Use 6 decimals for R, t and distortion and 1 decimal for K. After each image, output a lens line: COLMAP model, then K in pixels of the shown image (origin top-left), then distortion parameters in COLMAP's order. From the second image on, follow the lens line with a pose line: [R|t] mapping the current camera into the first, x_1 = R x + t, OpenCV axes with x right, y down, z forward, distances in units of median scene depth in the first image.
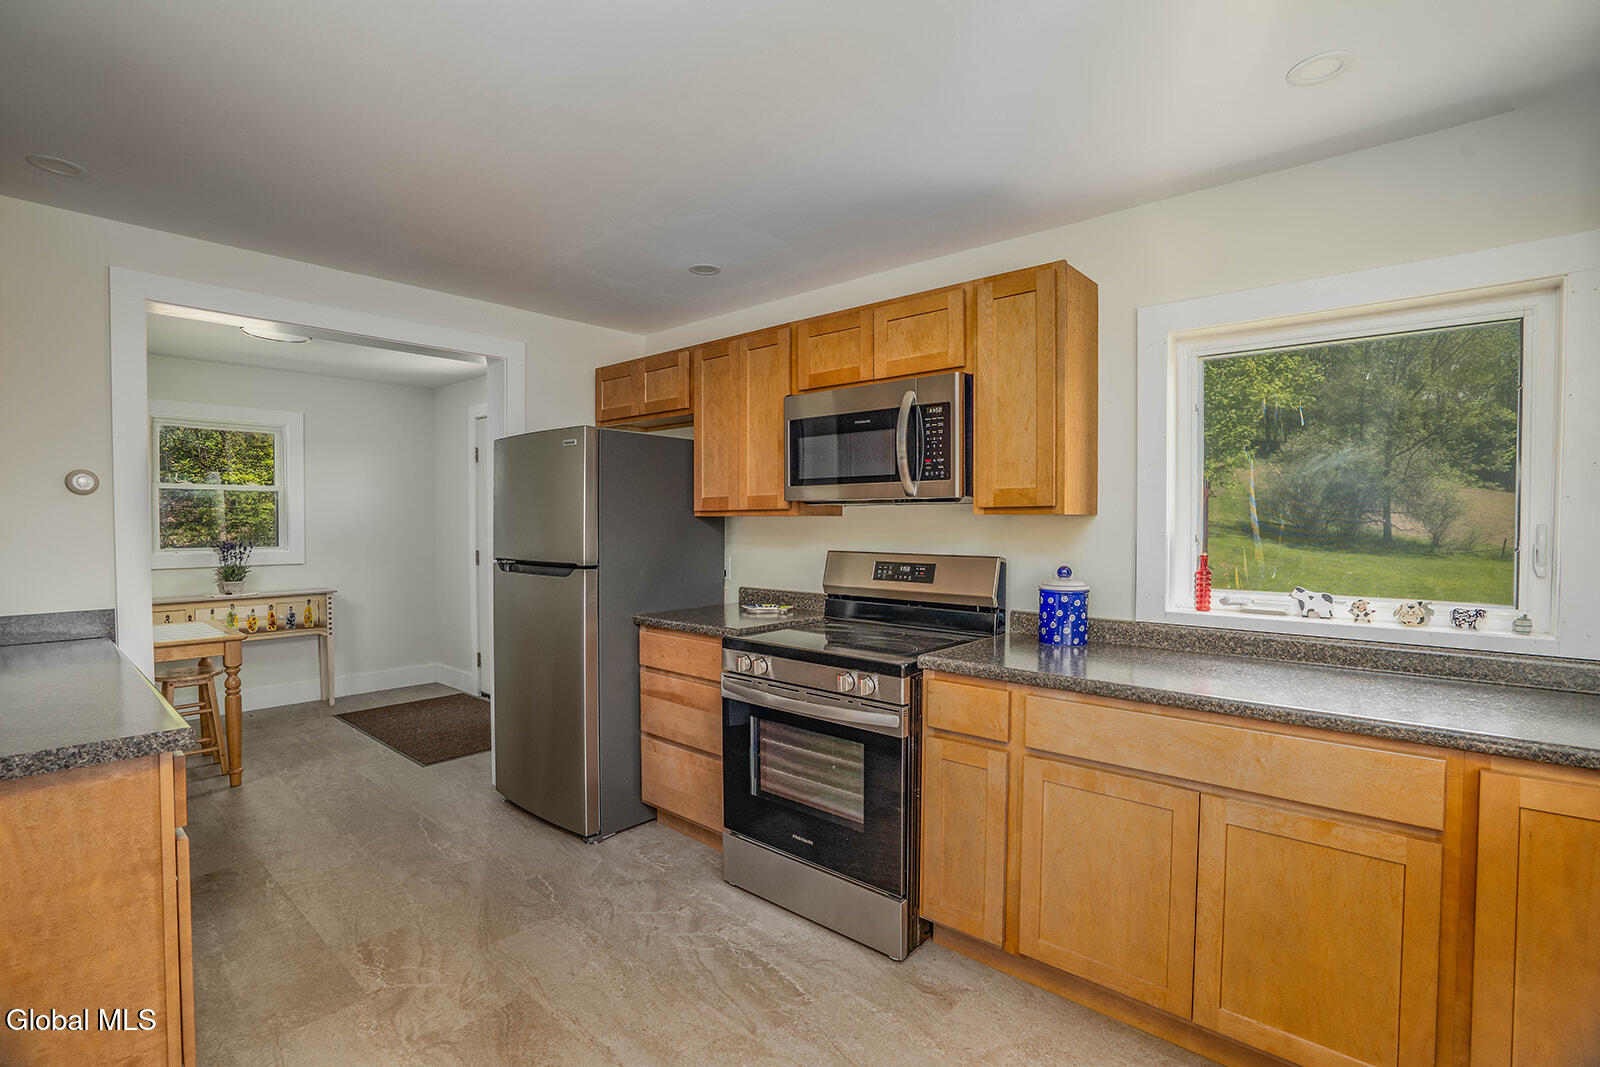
lens RADIAL K [[735.3, 0, 797.8], [0, 735.3, 545.2], [0, 0, 1]] dist [-0.039117, 0.005212]
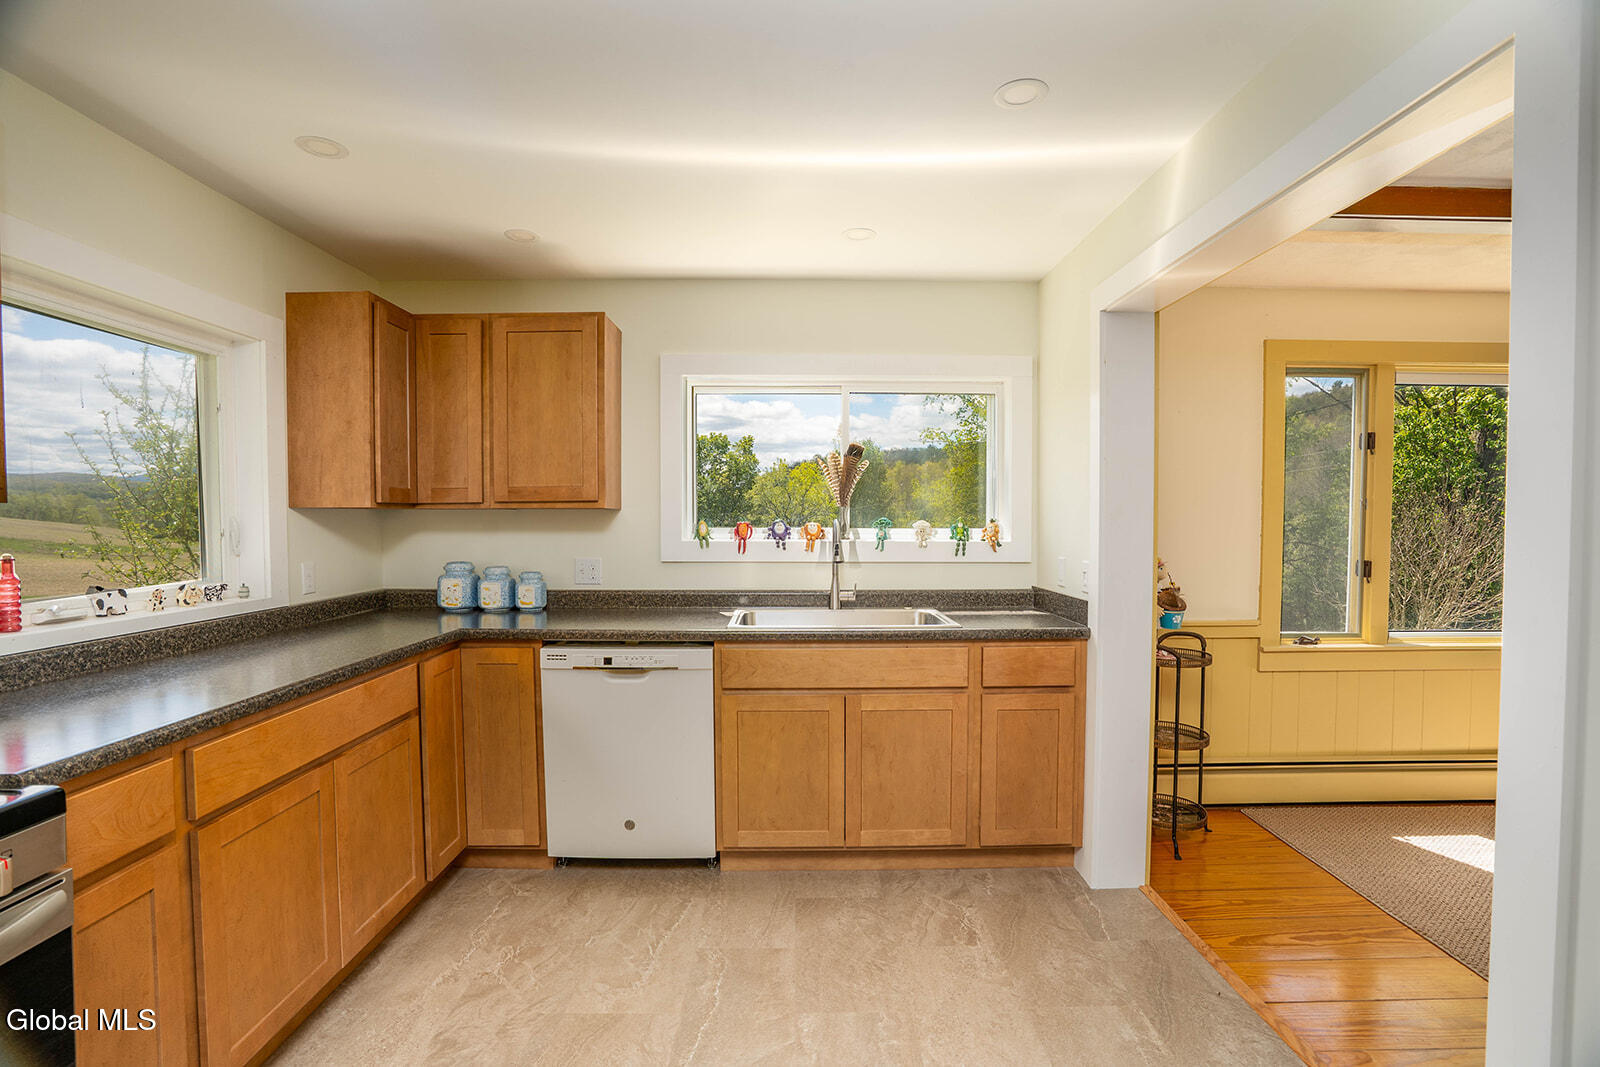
lens RADIAL K [[735.3, 0, 801.2], [0, 735.3, 545.3], [0, 0, 1]] dist [-0.039117, 0.005212]
pose [[-0.657262, -0.027910, 0.753145, -0.120719], [0.029832, 0.997567, 0.063002, -0.004826], [-0.753072, 0.063877, -0.654830, 0.194896]]
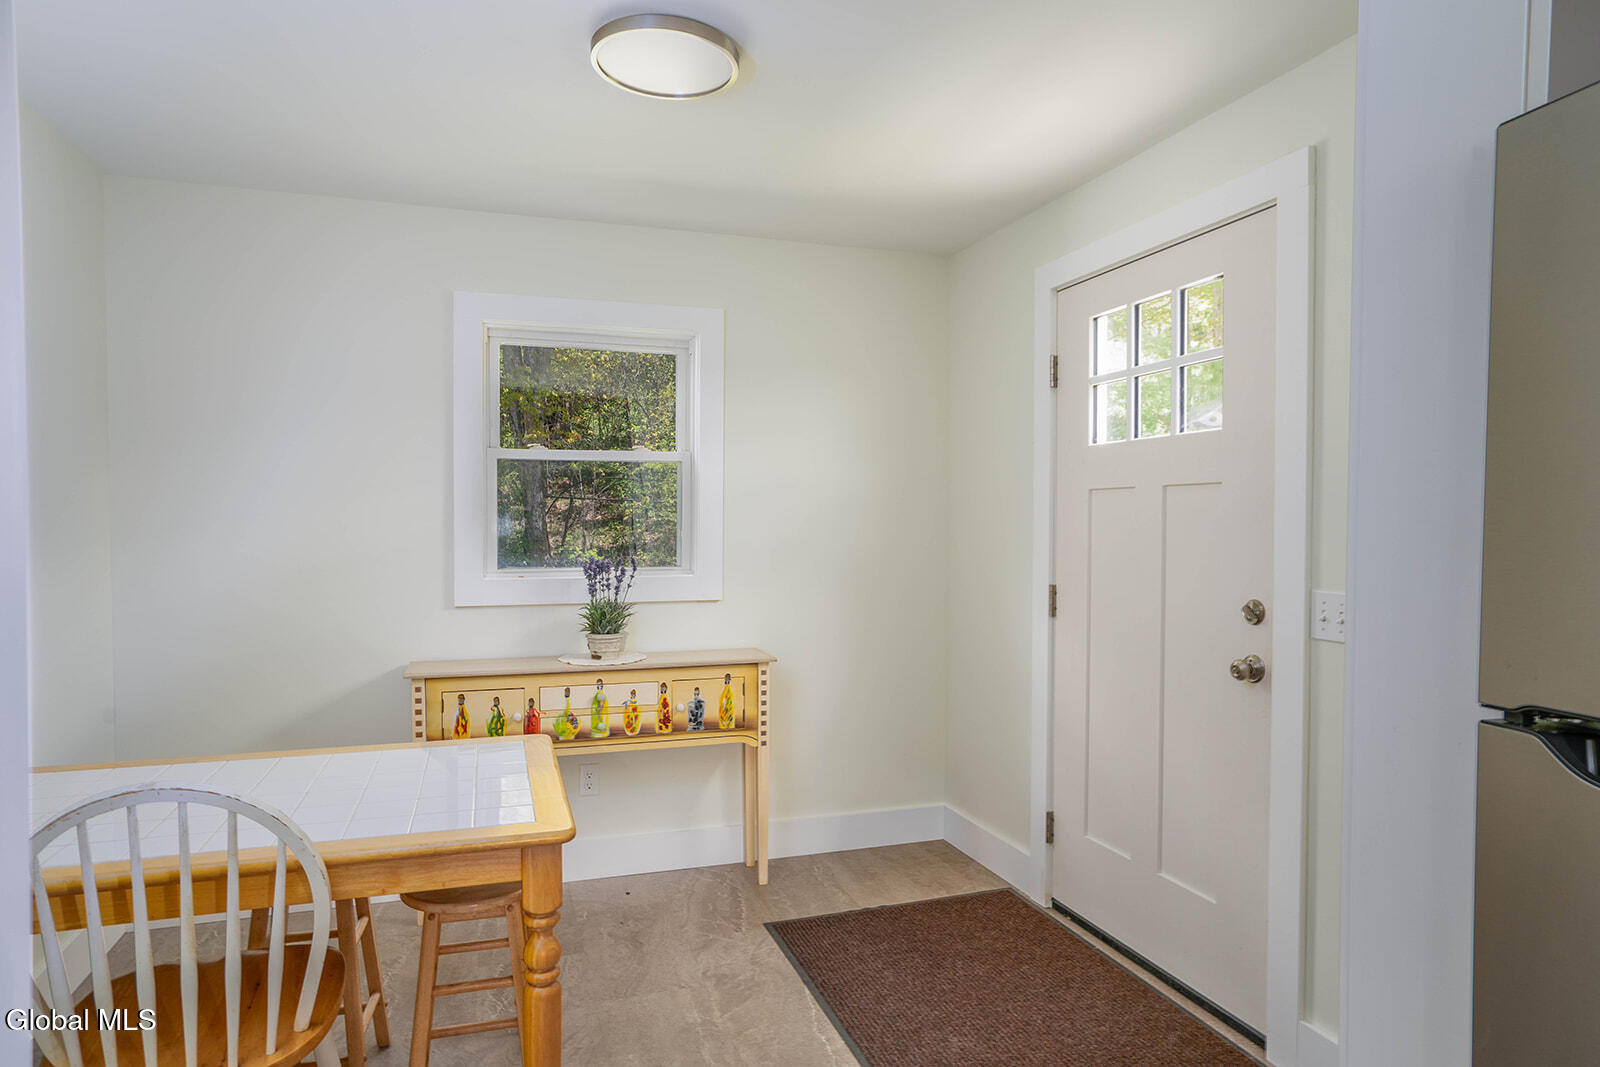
lens RADIAL K [[923.4, 0, 792.1], [0, 923.4, 550.5], [0, 0, 1]] dist [-0.019030, 0.003260]
pose [[0.860397, 0.017764, -0.509314, -0.321325], [-0.018021, 0.999828, 0.004429, -0.015089], [0.509305, 0.005367, 0.860569, 0.483053]]
